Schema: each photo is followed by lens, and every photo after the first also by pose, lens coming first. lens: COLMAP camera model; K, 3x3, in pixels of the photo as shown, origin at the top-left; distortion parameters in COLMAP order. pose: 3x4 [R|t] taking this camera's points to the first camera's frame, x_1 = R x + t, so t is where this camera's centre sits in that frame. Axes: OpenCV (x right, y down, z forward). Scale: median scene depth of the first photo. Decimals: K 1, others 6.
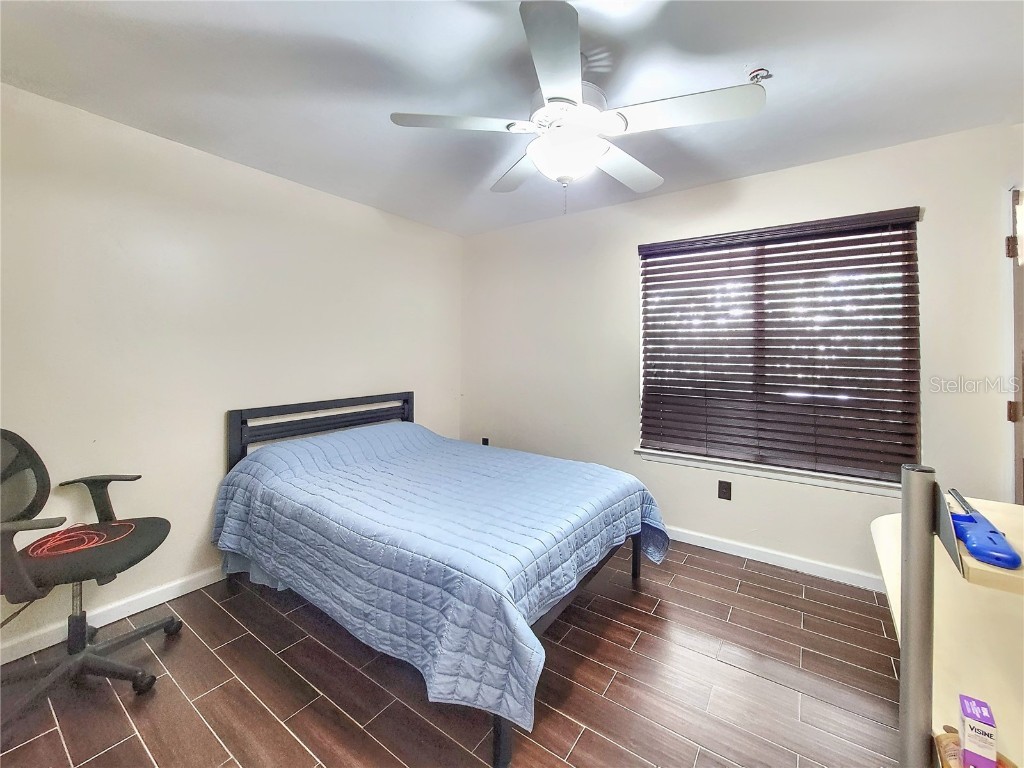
lens RADIAL K [[419.3, 0, 510.1], [0, 419.3, 381.9], [0, 0, 1]] dist [-0.002685, -0.000152]
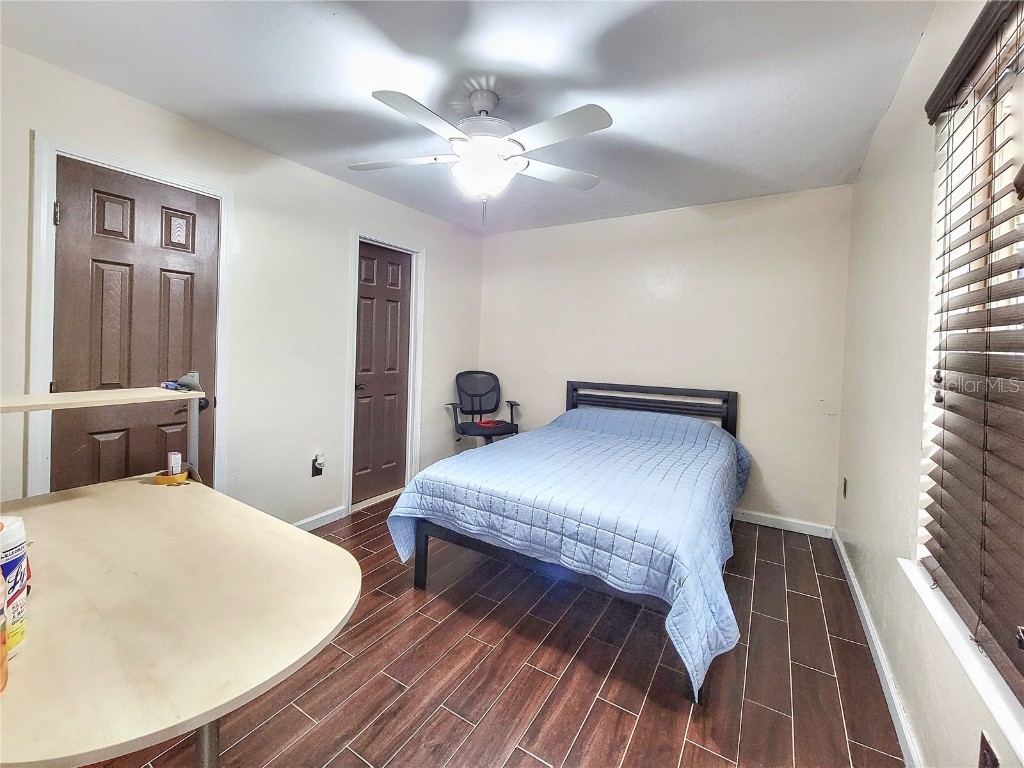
lens RADIAL K [[419.3, 0, 506.9], [0, 419.3, 381.5], [0, 0, 1]] dist [-0.002685, -0.000152]
pose [[0.047497, 0.092489, -0.994580, 0.900052], [-0.088242, 0.992200, 0.088054, -0.049369], [0.994966, 0.083581, 0.055288, 0.661195]]
